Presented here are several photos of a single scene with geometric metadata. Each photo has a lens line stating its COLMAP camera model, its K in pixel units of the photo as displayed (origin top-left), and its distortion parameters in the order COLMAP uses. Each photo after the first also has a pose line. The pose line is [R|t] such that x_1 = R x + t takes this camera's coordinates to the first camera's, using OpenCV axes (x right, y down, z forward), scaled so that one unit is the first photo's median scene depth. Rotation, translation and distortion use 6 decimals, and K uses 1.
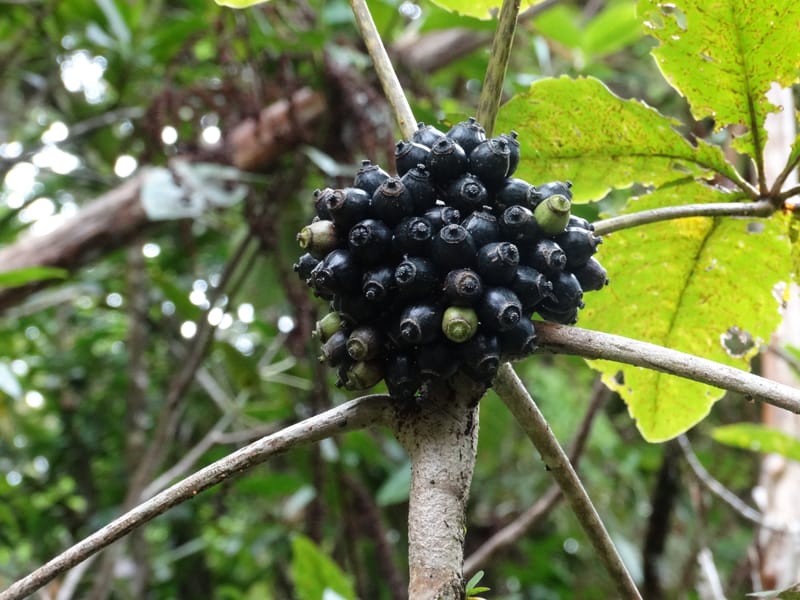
lens RADIAL K [[4041.8, 0, 400.0], [0, 4041.8, 300.0], [0, 0, 1]] dist [-0.183011, 1.139196]
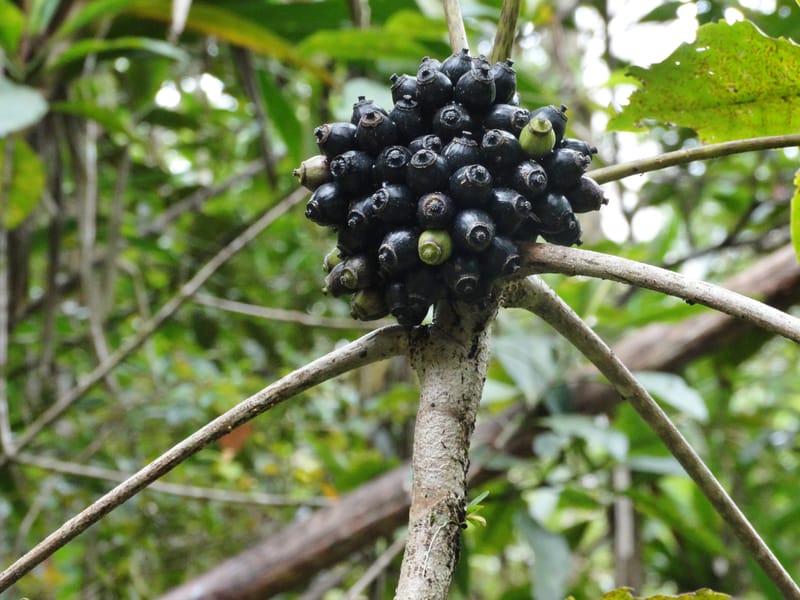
lens RADIAL K [[4041.8, 0, 400.0], [0, 4041.8, 300.0], [0, 0, 1]] dist [-0.183011, 1.139196]
pose [[0.965583, -0.049393, -0.255360, 0.262842], [0.043973, 0.998671, -0.026896, 0.045800], [0.256349, 0.014742, 0.966472, 0.010743]]
